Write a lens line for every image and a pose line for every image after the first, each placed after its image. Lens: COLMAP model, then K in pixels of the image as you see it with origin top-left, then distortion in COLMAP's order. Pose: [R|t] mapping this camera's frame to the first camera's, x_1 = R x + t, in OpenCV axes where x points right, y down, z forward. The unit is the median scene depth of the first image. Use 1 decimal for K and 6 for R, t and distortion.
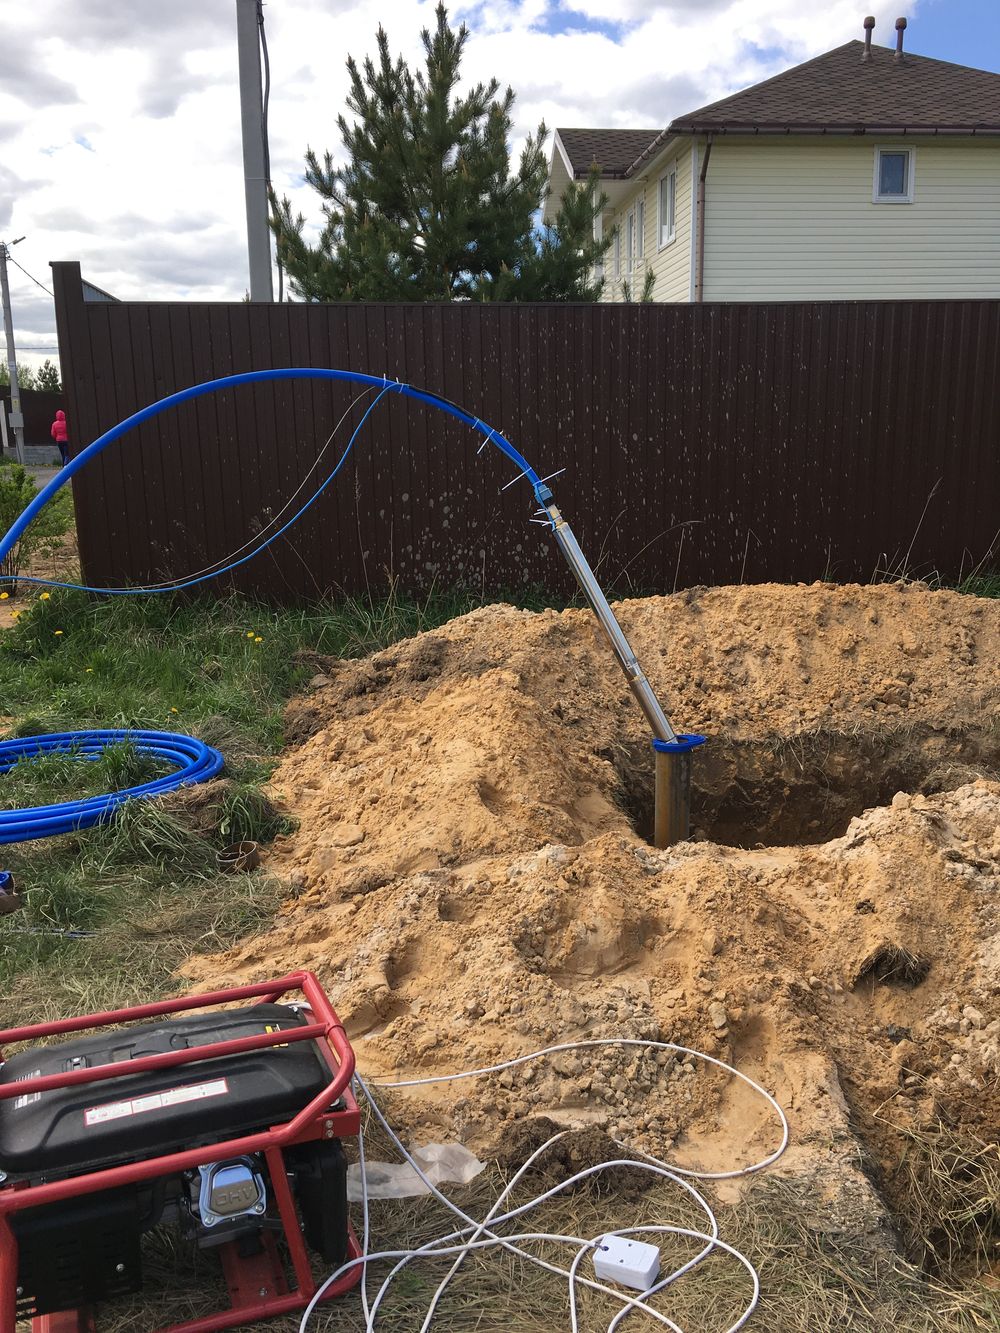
lens RADIAL K [[1129.6, 0, 500.0], [0, 1129.6, 666.5], [0, 0, 1]] dist [0.091258, -0.121828]
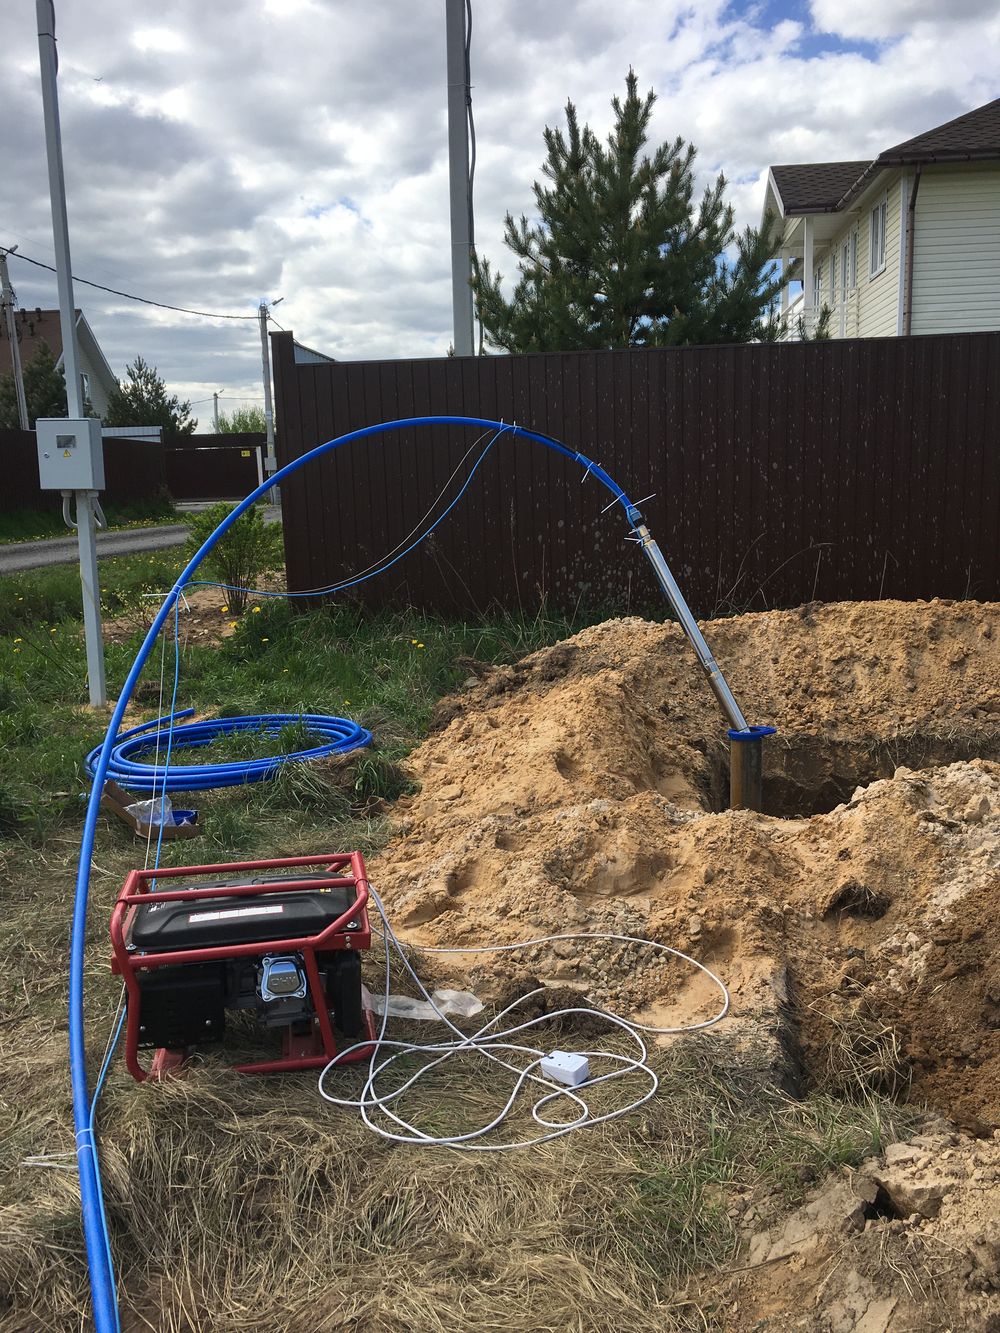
lens RADIAL K [[1129.6, 0, 500.0], [0, 1129.6, 666.5], [0, 0, 1]] dist [0.091258, -0.121828]
pose [[0.979266, 0.016450, -0.201908, 0.136006], [-0.022343, 0.999387, -0.026943, 0.036249], [0.201341, 0.030896, 0.979034, -0.162184]]
